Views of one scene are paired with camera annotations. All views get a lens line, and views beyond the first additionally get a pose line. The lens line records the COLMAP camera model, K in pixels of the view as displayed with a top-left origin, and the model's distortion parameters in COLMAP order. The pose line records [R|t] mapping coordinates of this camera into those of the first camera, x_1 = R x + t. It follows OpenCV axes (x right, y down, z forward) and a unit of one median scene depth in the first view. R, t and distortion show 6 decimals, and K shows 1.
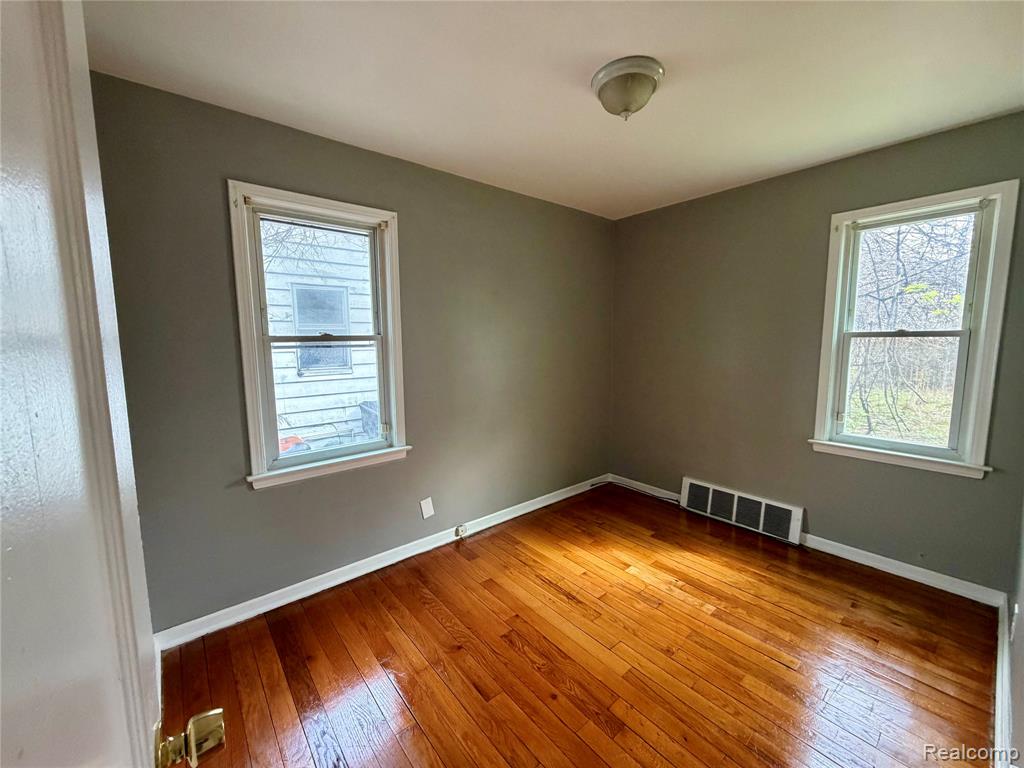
lens RADIAL K [[409.0, 0, 512.0], [0, 409.0, 384.0], [0, 0, 1]] dist [0.002024, -0.000115]
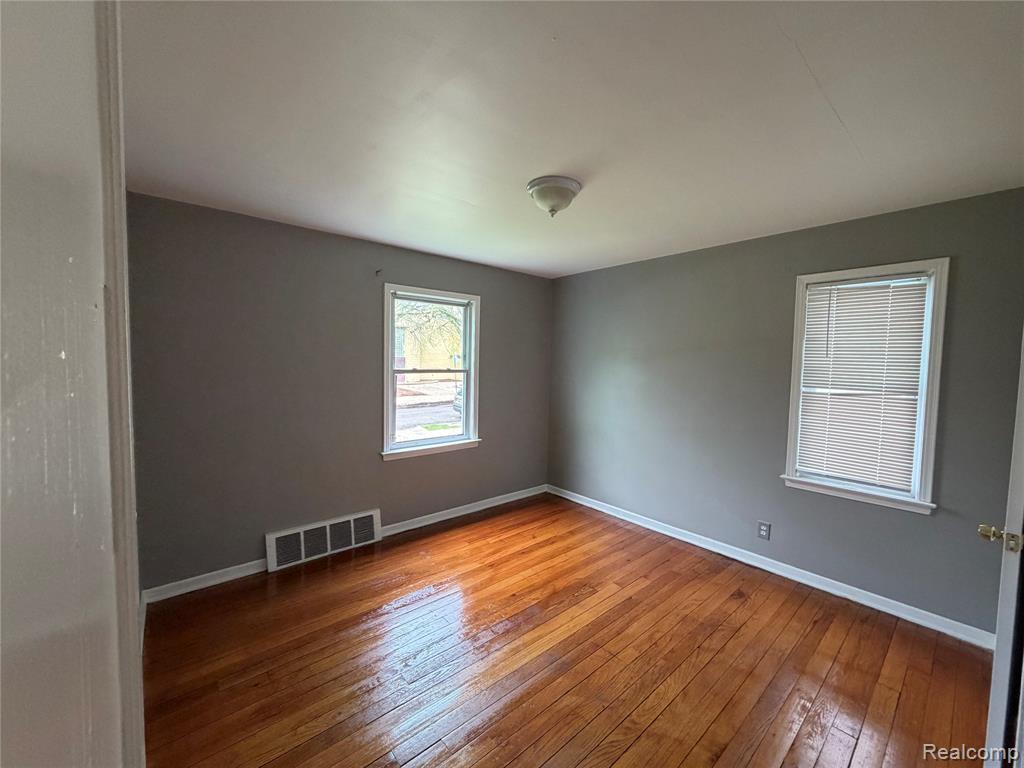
lens RADIAL K [[409.0, 0, 512.0], [0, 409.0, 384.0], [0, 0, 1]] dist [0.002024, -0.000115]
pose [[-0.020176, -0.034825, 0.999190, -0.527962], [0.107587, 0.993514, 0.036799, -0.075584], [-0.993991, 0.108242, -0.016298, 0.576912]]
